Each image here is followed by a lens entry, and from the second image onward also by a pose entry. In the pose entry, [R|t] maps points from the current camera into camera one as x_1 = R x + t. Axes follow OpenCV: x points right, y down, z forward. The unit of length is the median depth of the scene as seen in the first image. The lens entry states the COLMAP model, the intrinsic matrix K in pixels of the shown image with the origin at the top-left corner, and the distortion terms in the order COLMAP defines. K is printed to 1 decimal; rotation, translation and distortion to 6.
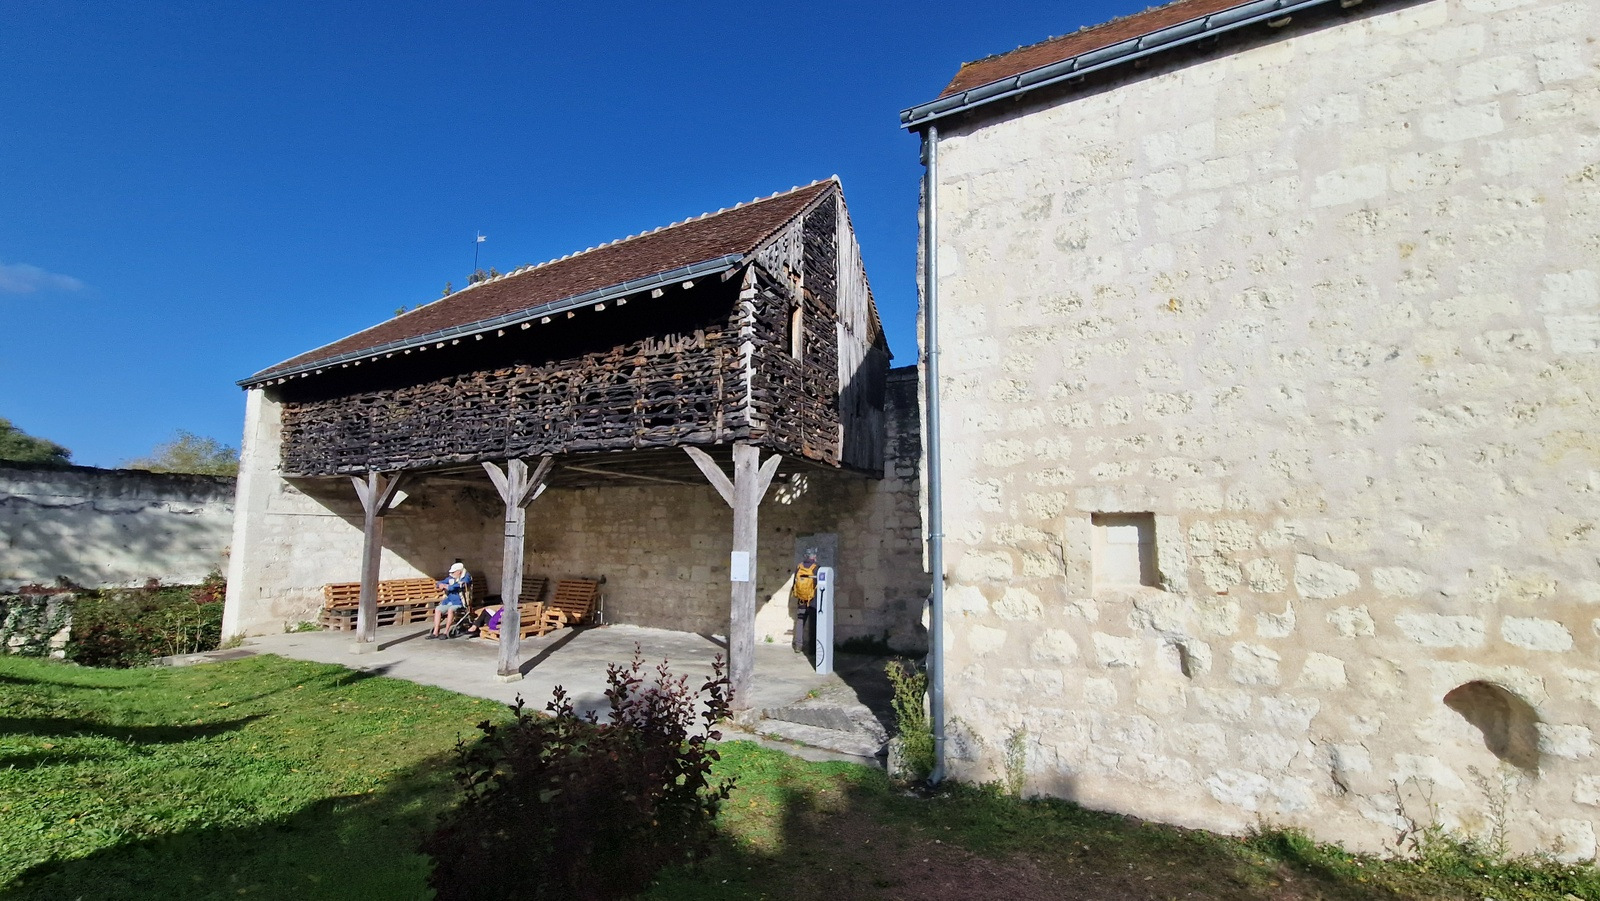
lens RADIAL K [[636.8, 0, 791.2], [0, 636.8, 458.6], [0, 0, 1]] dist [0.020564, -0.014588]
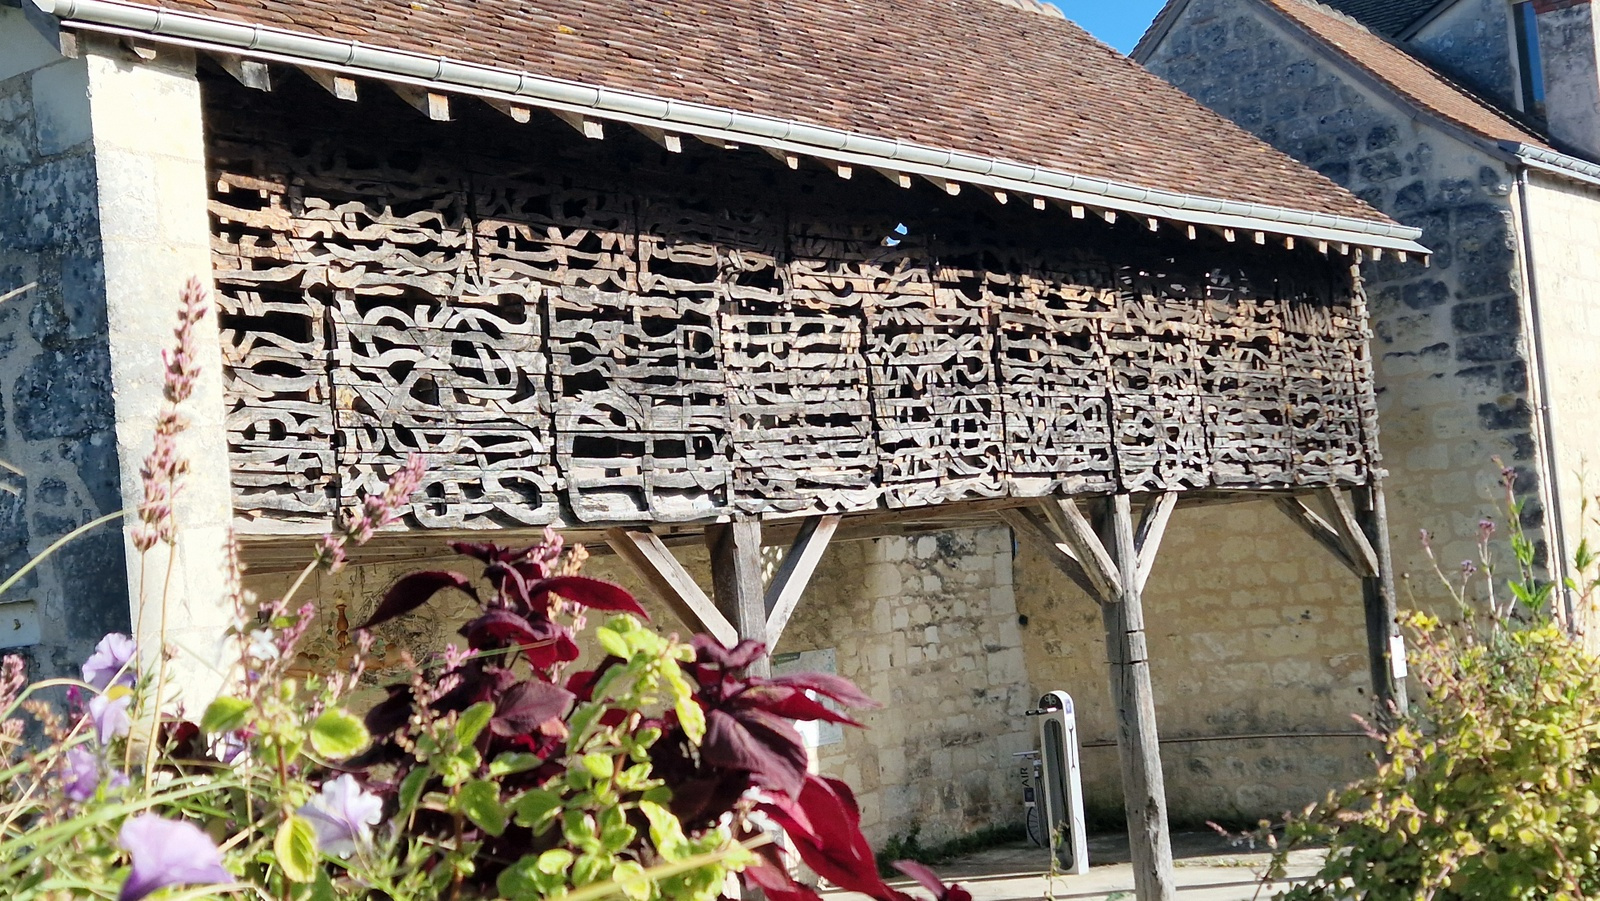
lens RADIAL K [[2093.1, 0, 800.0], [0, 2093.1, 450.5], [0, 0, 1]] dist [0.125178, -0.093646]
pose [[0.158872, 0.039763, 0.986498, -1.464548], [-0.025551, 0.999020, -0.036153, 0.022814], [-0.986968, -0.019463, 0.159733, 0.736959]]
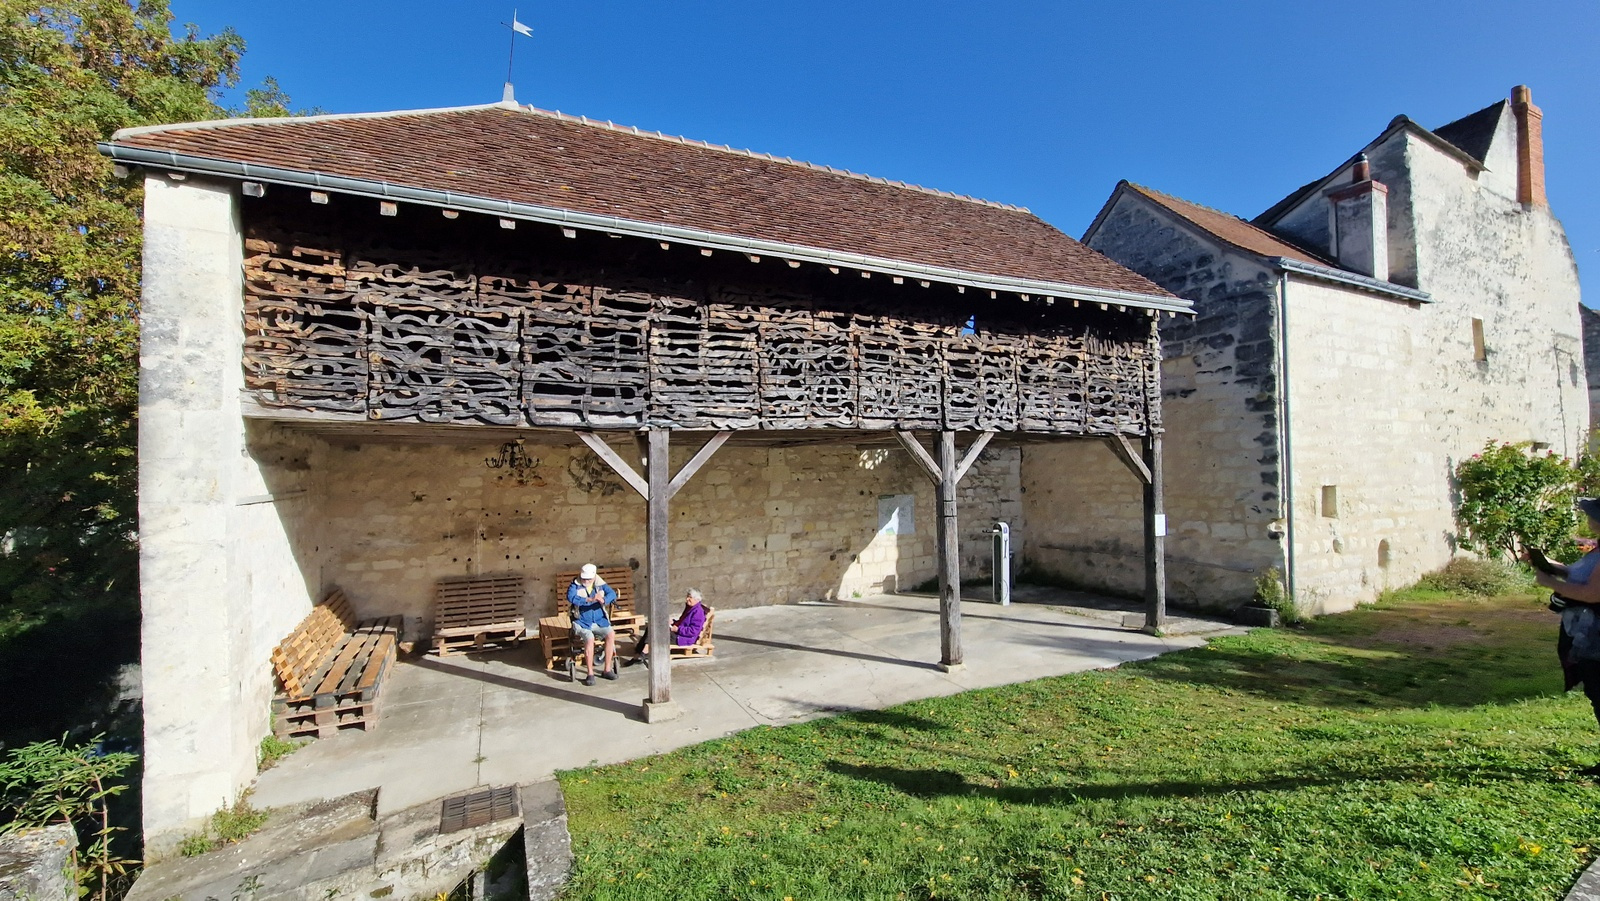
lens RADIAL K [[636.8, 0, 791.2], [0, 636.8, 458.6], [0, 0, 1]] dist [0.020564, -0.014588]
pose [[0.584223, 0.003274, 0.811587, -0.969803], [-0.078082, 0.995580, 0.052191, 0.007601], [-0.807829, -0.093861, 0.581896, 0.484981]]
